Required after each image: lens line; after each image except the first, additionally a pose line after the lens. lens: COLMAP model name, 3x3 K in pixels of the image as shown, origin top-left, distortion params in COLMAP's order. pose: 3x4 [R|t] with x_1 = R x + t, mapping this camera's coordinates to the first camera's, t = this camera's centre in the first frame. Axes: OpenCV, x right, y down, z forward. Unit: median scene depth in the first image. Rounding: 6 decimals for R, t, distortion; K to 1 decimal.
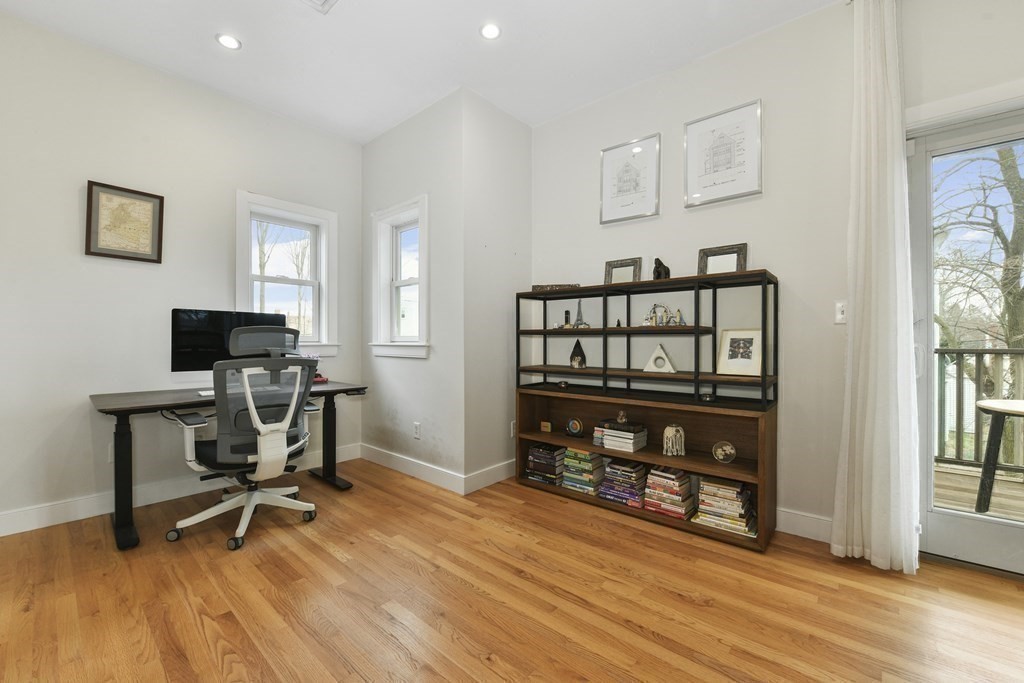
lens RADIAL K [[411.6, 0, 516.5], [0, 411.6, 341.0], [0, 0, 1]] dist [-0.014475, 0.001073]
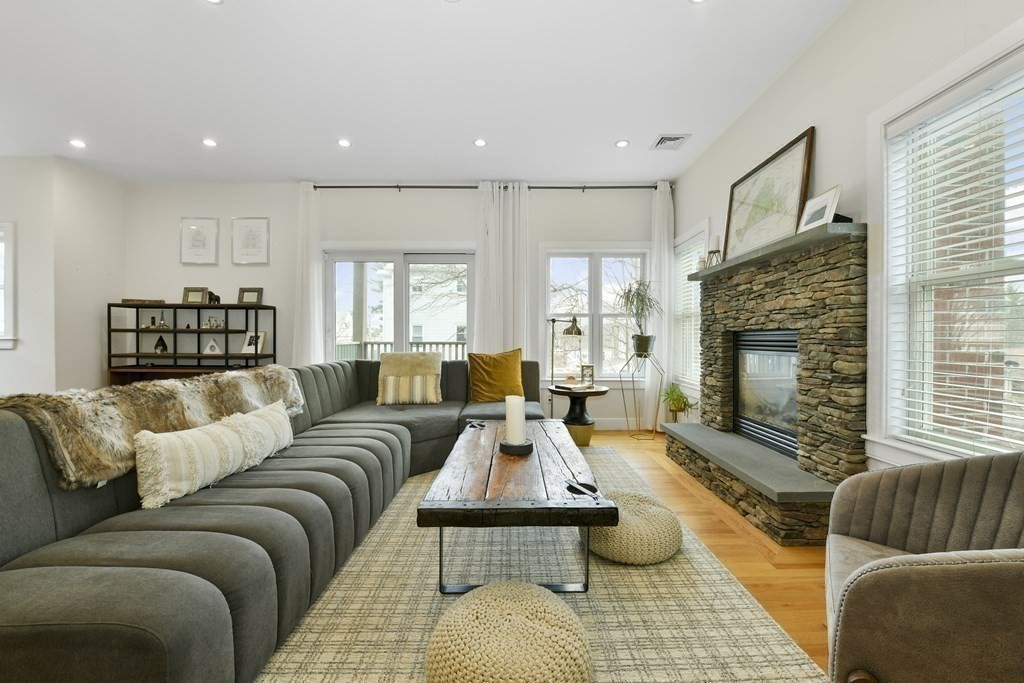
lens RADIAL K [[411.6, 0, 518.3], [0, 411.6, 342.8], [0, 0, 1]] dist [-0.014475, 0.001073]
pose [[0.758249, -0.001405, 0.651963, 0.189586], [-0.006985, 0.999923, 0.010279, -0.001860], [-0.651927, -0.012348, 0.758181, -1.191386]]
